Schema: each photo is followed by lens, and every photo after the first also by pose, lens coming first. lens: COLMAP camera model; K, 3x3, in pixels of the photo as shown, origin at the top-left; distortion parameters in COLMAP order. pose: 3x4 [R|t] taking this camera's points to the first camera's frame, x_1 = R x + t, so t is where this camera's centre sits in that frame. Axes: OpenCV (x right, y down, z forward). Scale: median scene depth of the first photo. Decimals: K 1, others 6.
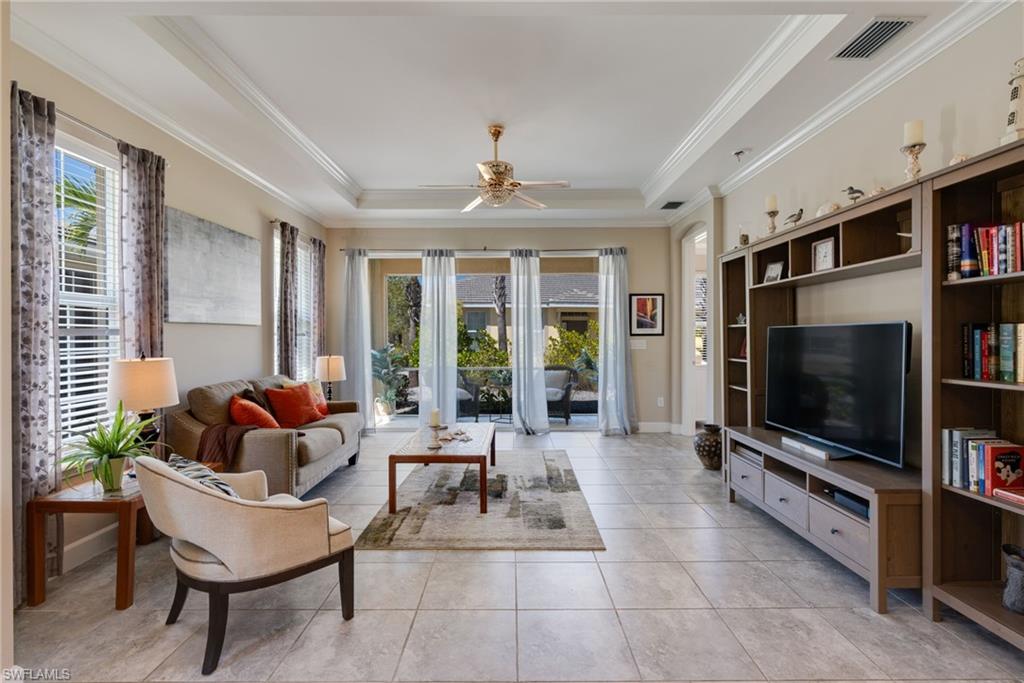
lens RADIAL K [[469.8, 0, 512.0], [0, 469.8, 336.4], [0, 0, 1]] dist [0.000342, 0.000938]
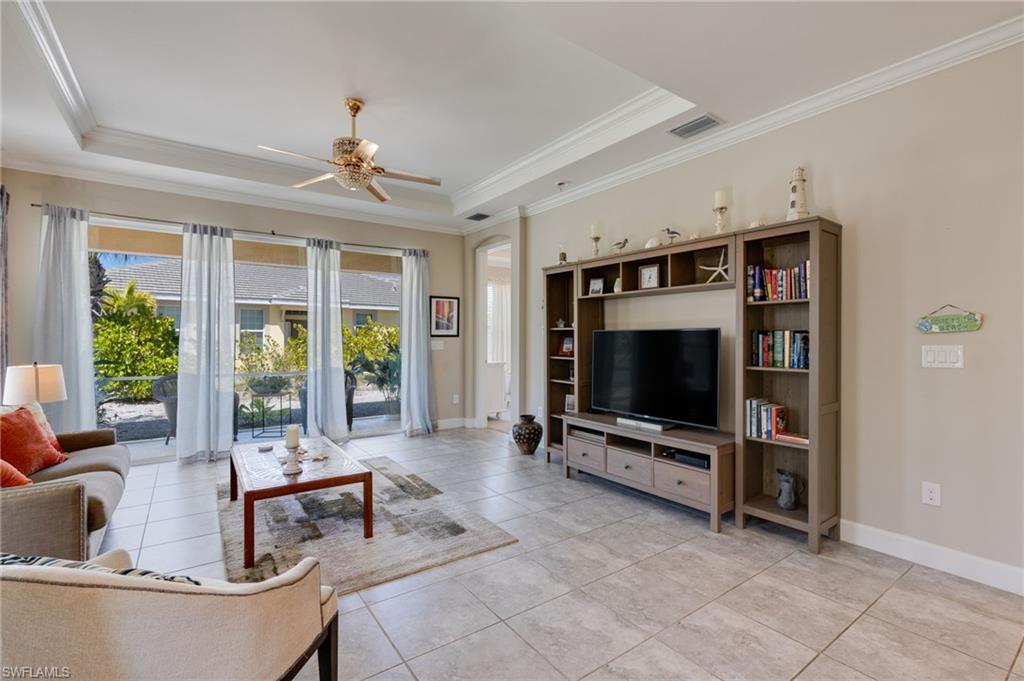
lens RADIAL K [[459.2, 0, 511.1], [0, 459.2, 336.5], [0, 0, 1]] dist [-0.008231, 0.006437]
pose [[0.816459, 0.006241, 0.577369, -0.330135], [-0.005138, 0.999981, -0.003544, 0.001463], [-0.577380, -0.000074, 0.816476, 0.140987]]
